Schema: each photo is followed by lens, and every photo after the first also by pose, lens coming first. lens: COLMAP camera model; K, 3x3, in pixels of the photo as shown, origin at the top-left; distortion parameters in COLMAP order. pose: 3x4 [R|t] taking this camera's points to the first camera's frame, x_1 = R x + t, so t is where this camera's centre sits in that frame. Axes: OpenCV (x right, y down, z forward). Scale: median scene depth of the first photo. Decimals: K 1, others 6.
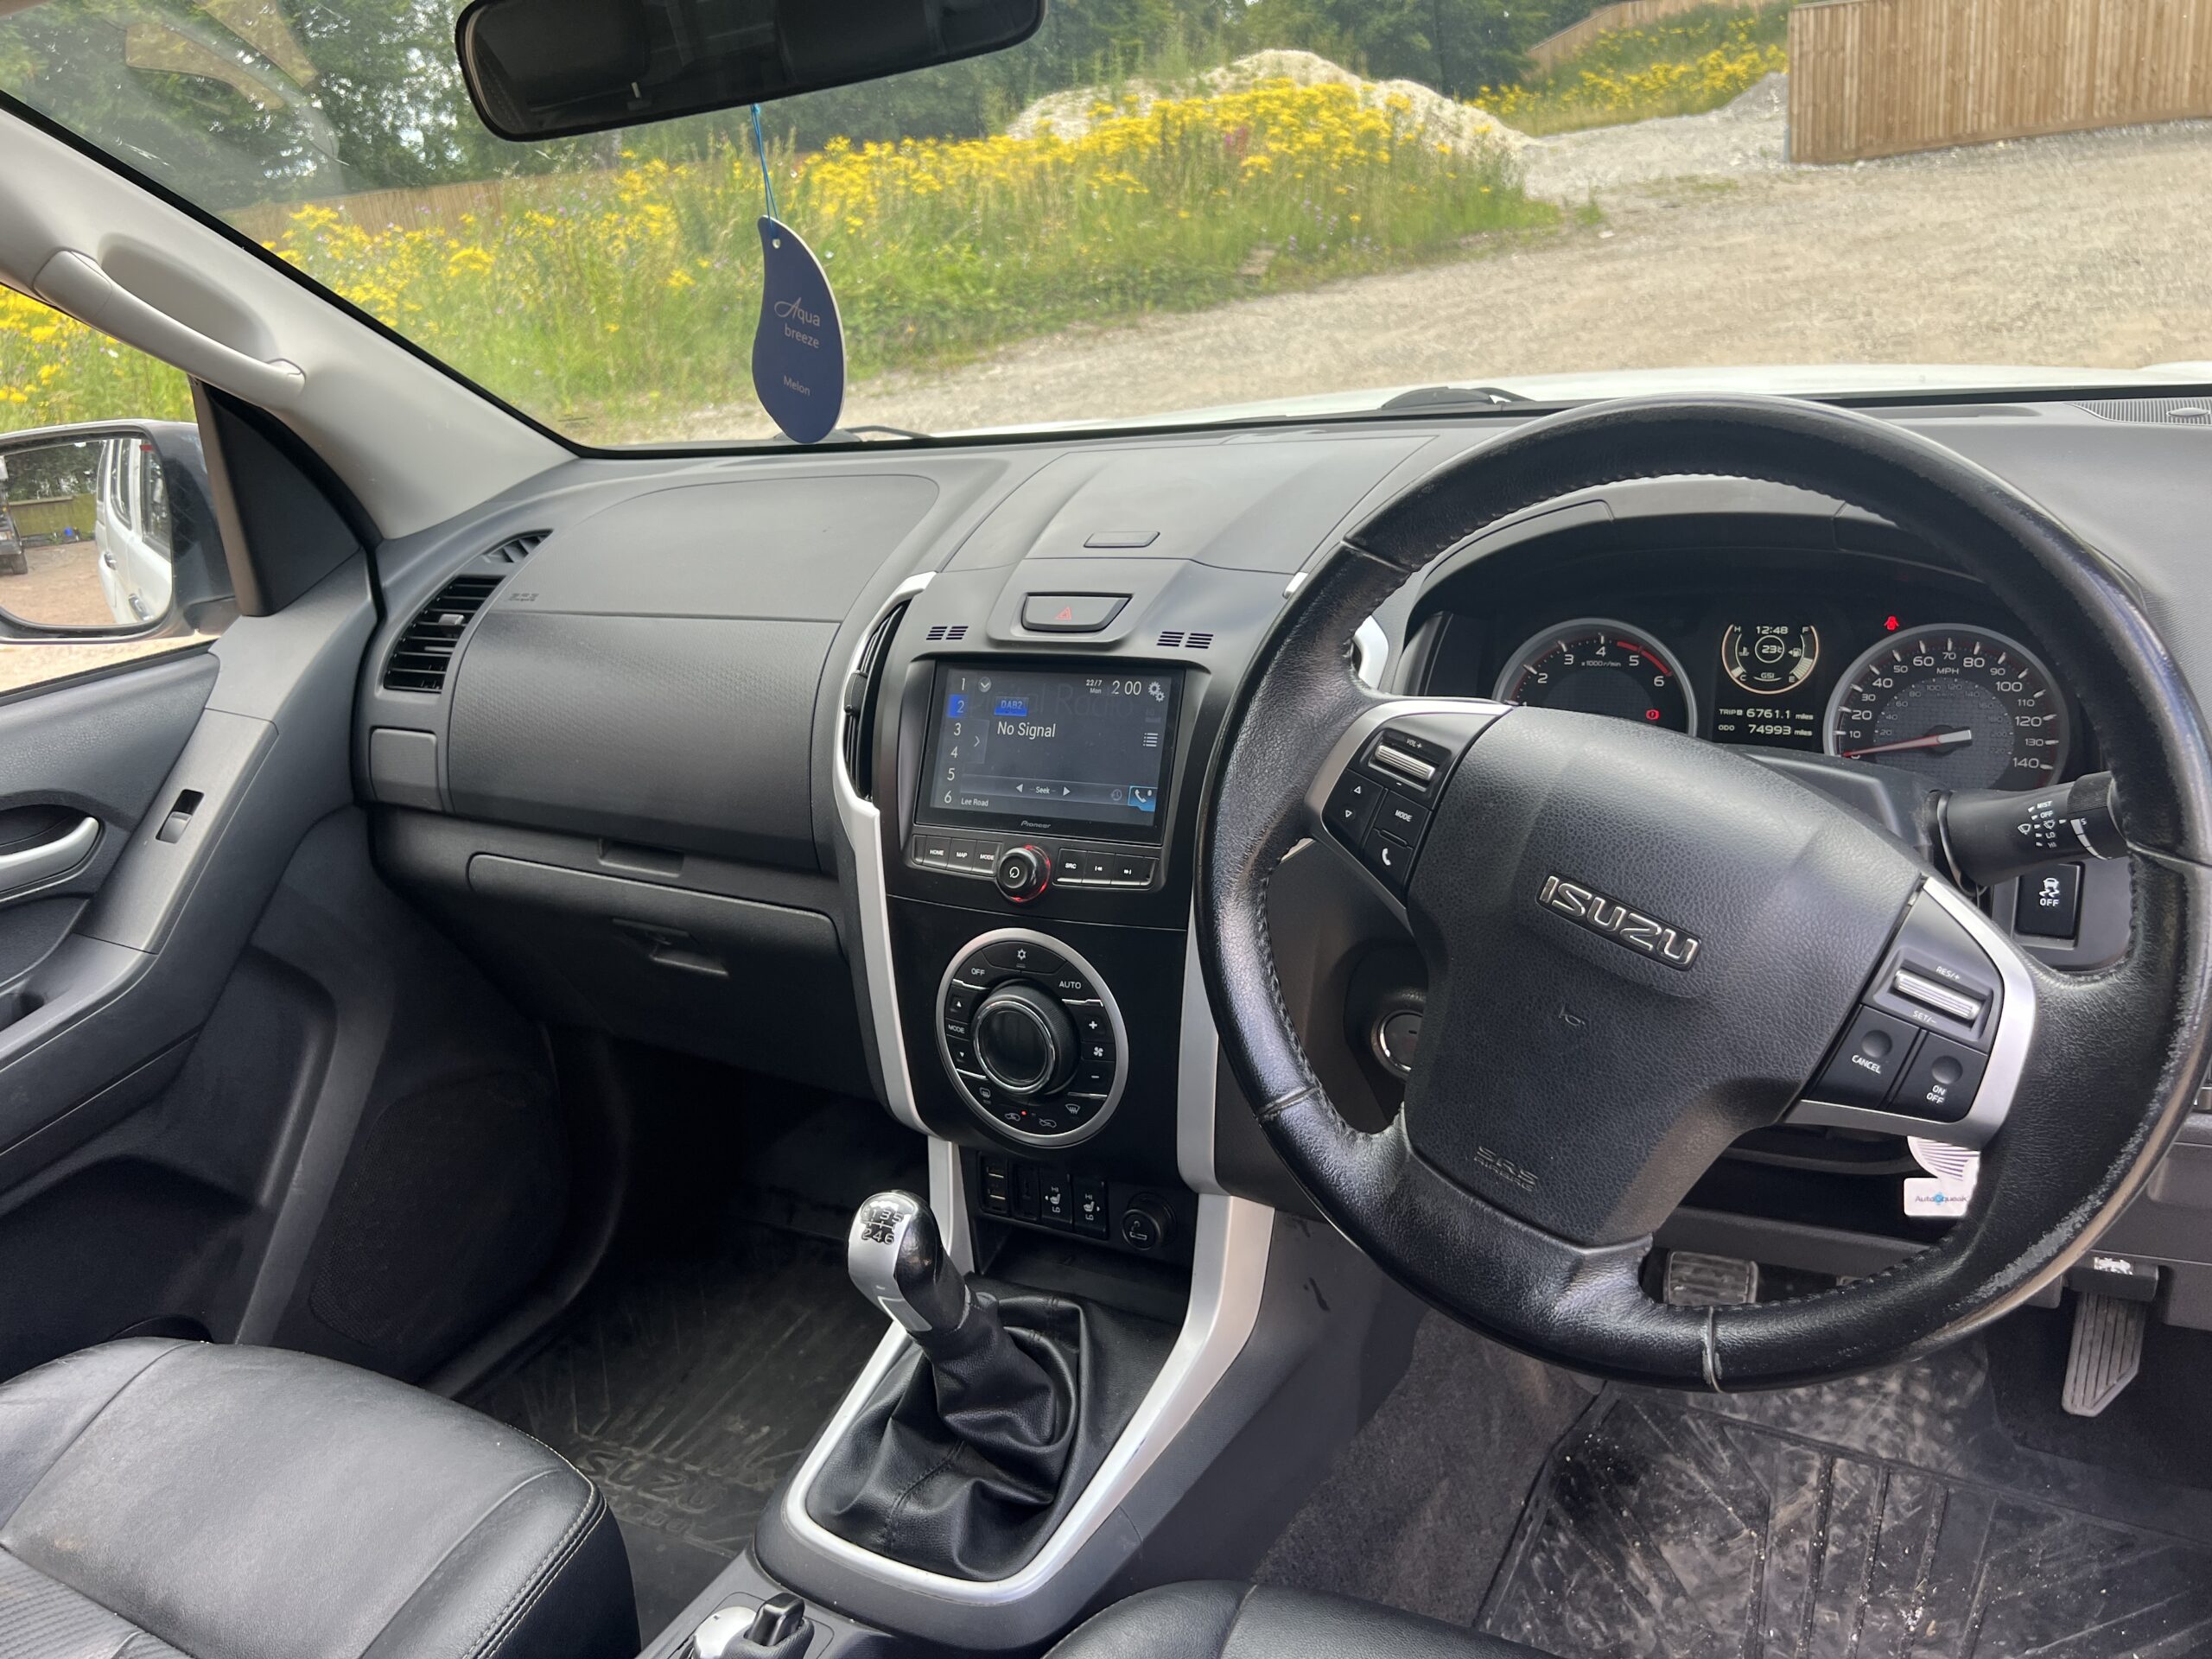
lens RADIAL K [[1667.9, 0, 1099.4], [0, 1667.9, 819.6], [0, 0, 1]] dist [0.044473, -0.054097]
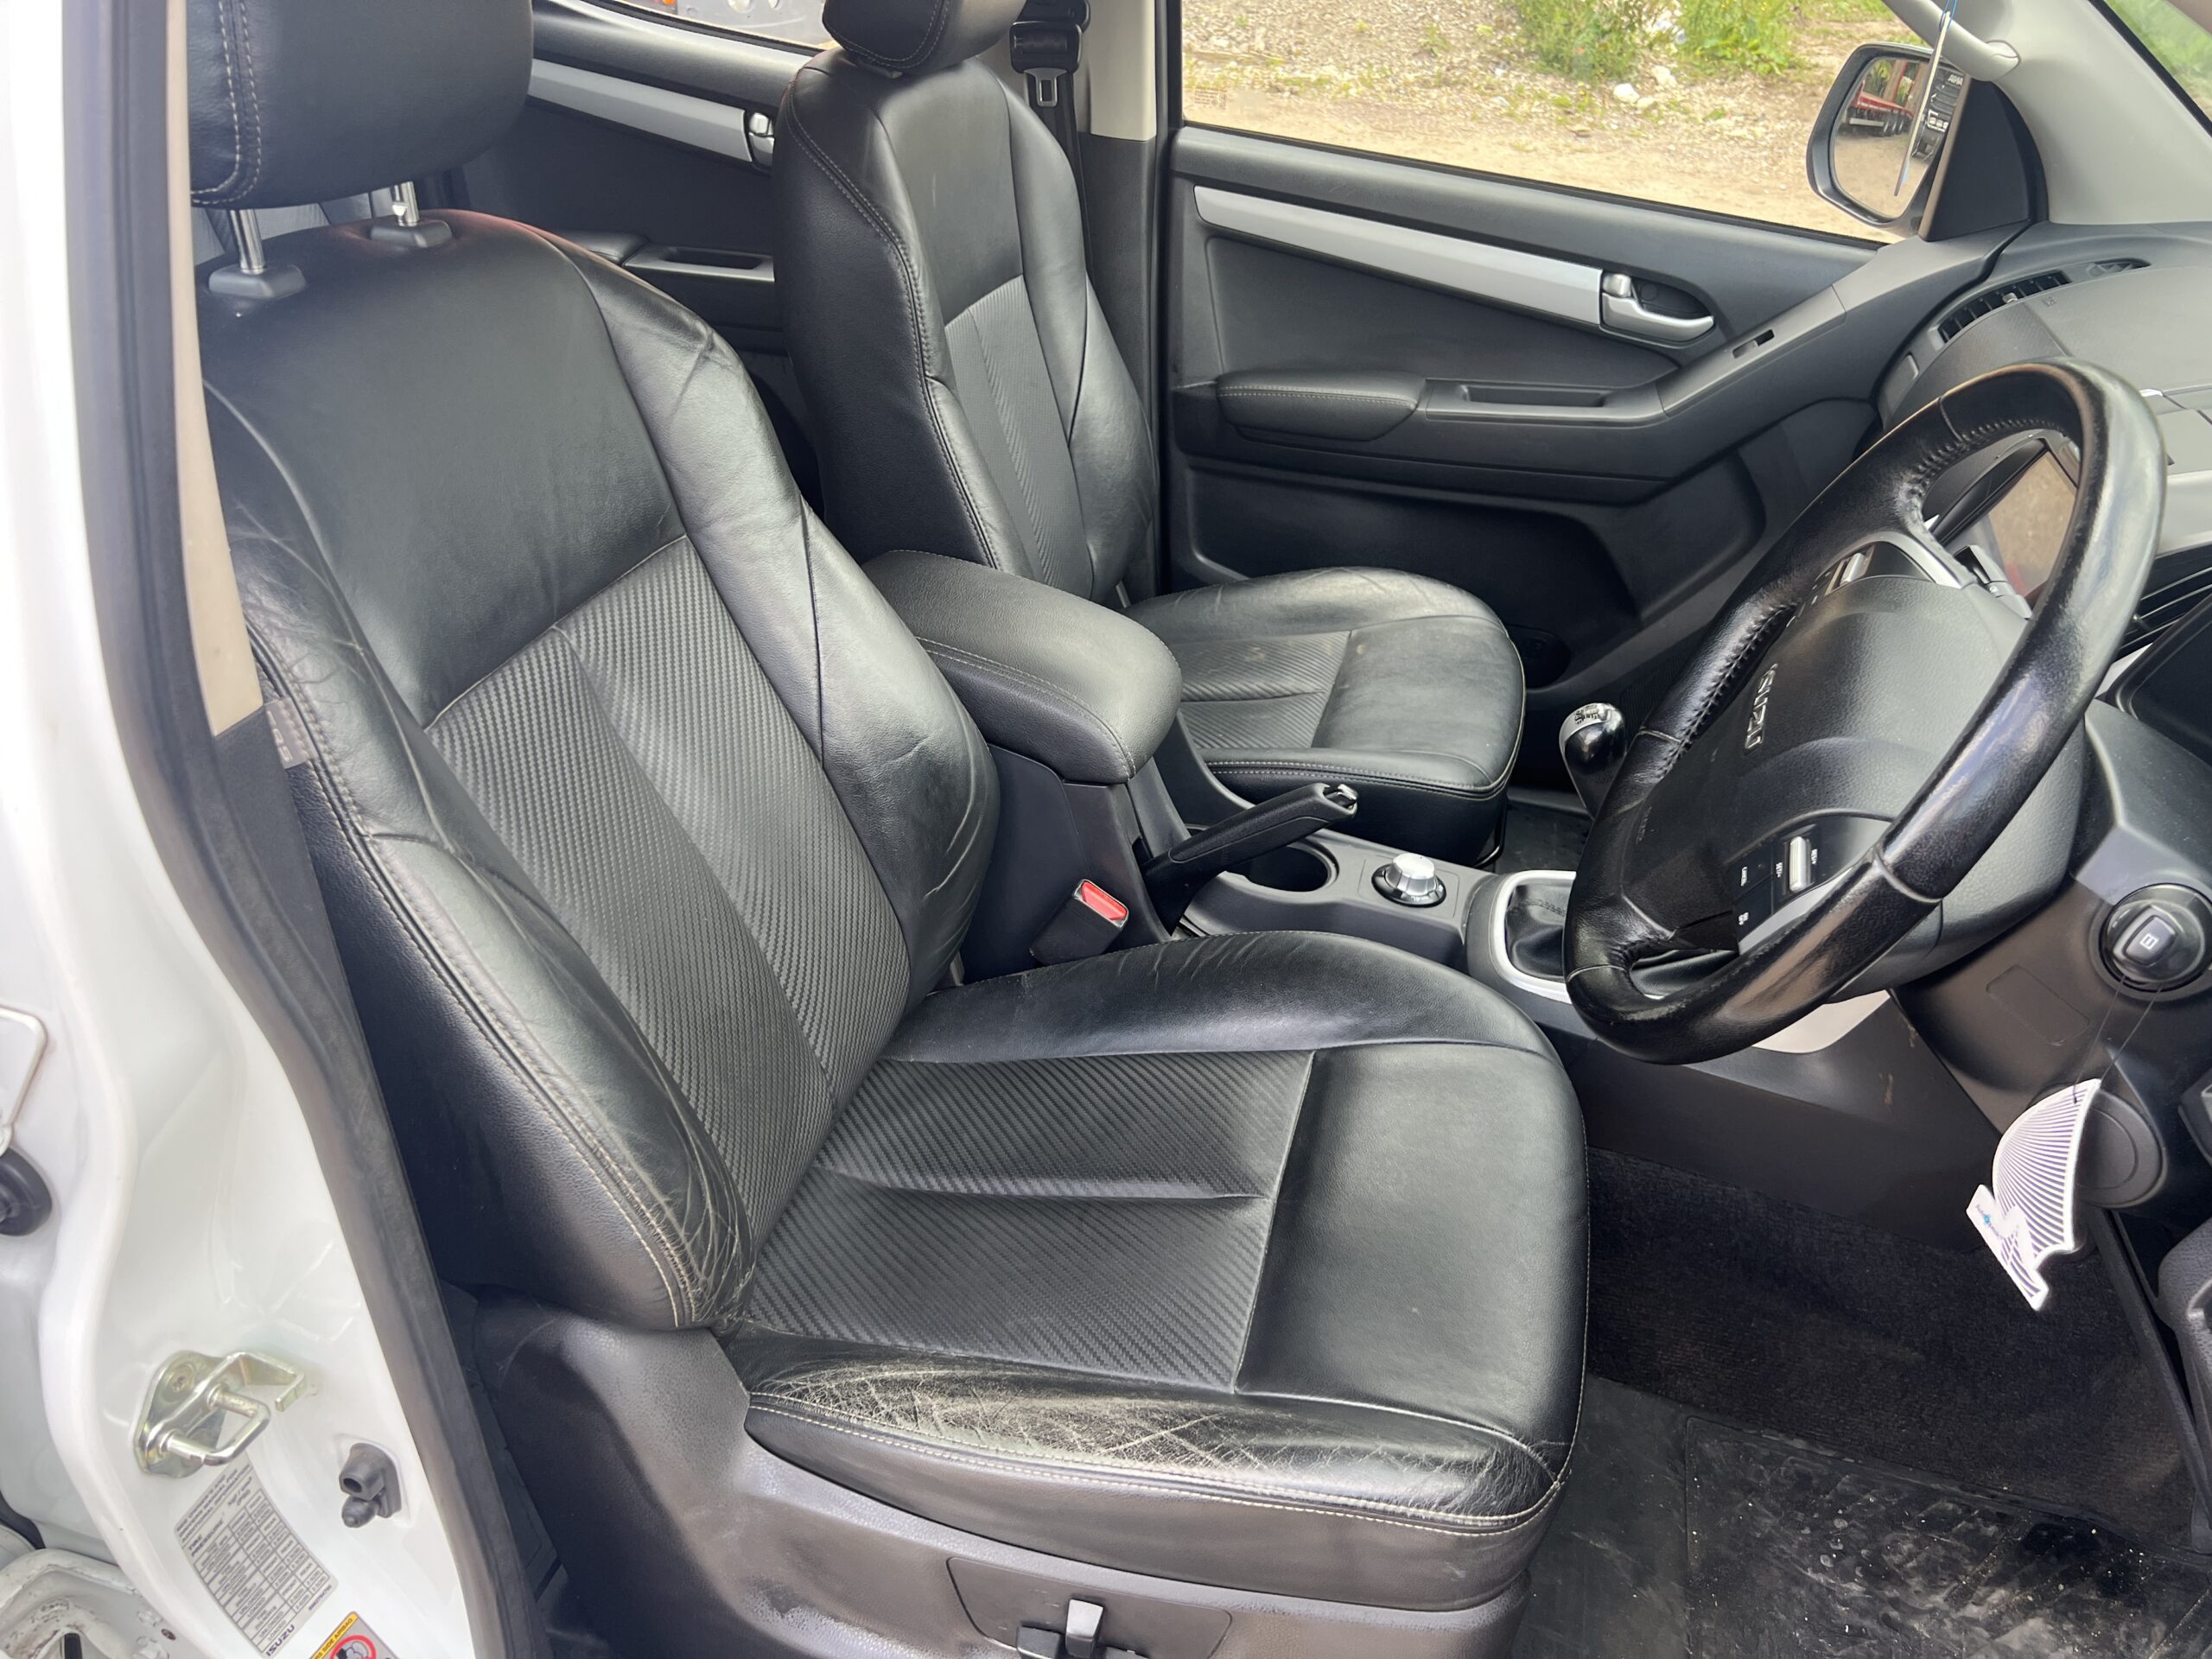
lens RADIAL K [[1660.1, 0, 1125.1], [0, 1660.1, 819.5], [0, 0, 1]] dist [0.056687, -0.069531]
pose [[0.243825, 0.620237, -0.745557, 0.621063], [-0.447650, 0.753941, 0.480814, -0.142549], [0.860325, 0.216514, 0.461479, -0.005769]]
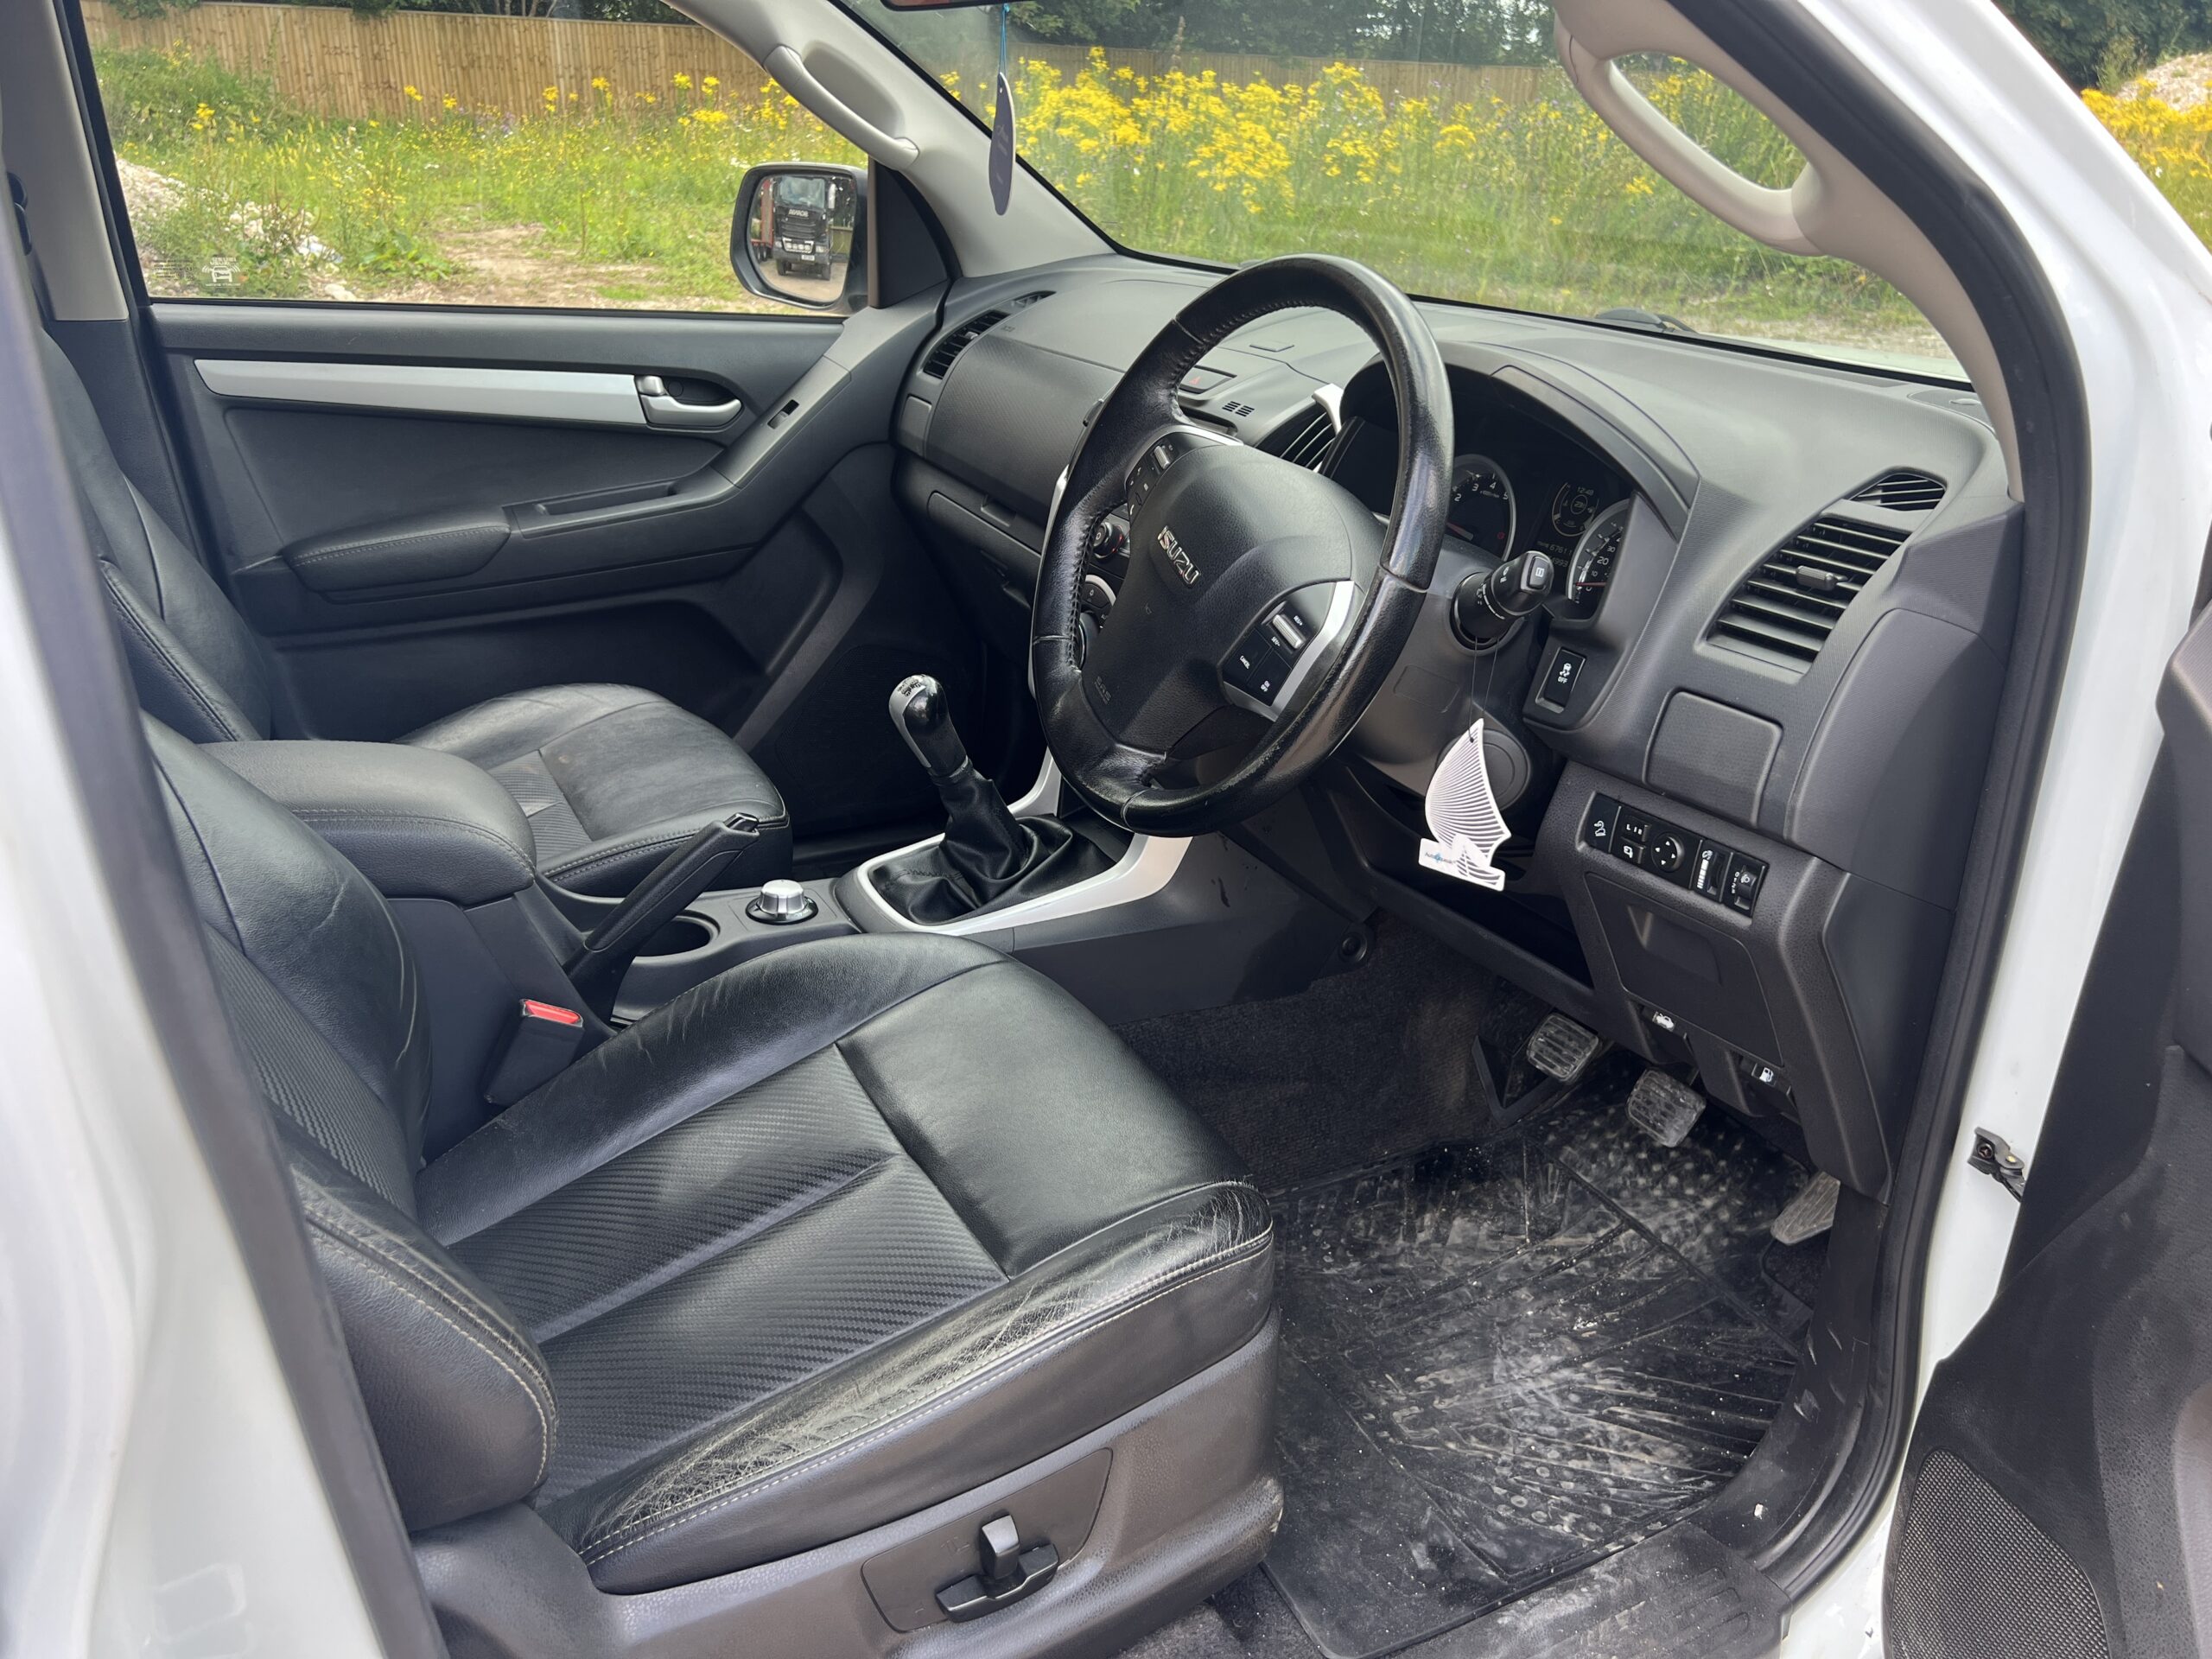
lens RADIAL K [[1667.9, 0, 1099.4], [0, 1667.9, 819.6], [0, 0, 1]] dist [0.044473, -0.054097]
pose [[0.831026, 0.337560, -0.442097, 0.552257], [-0.313618, 0.940773, 0.128801, 0.062220], [0.459391, 0.031613, 0.887671, -0.271496]]
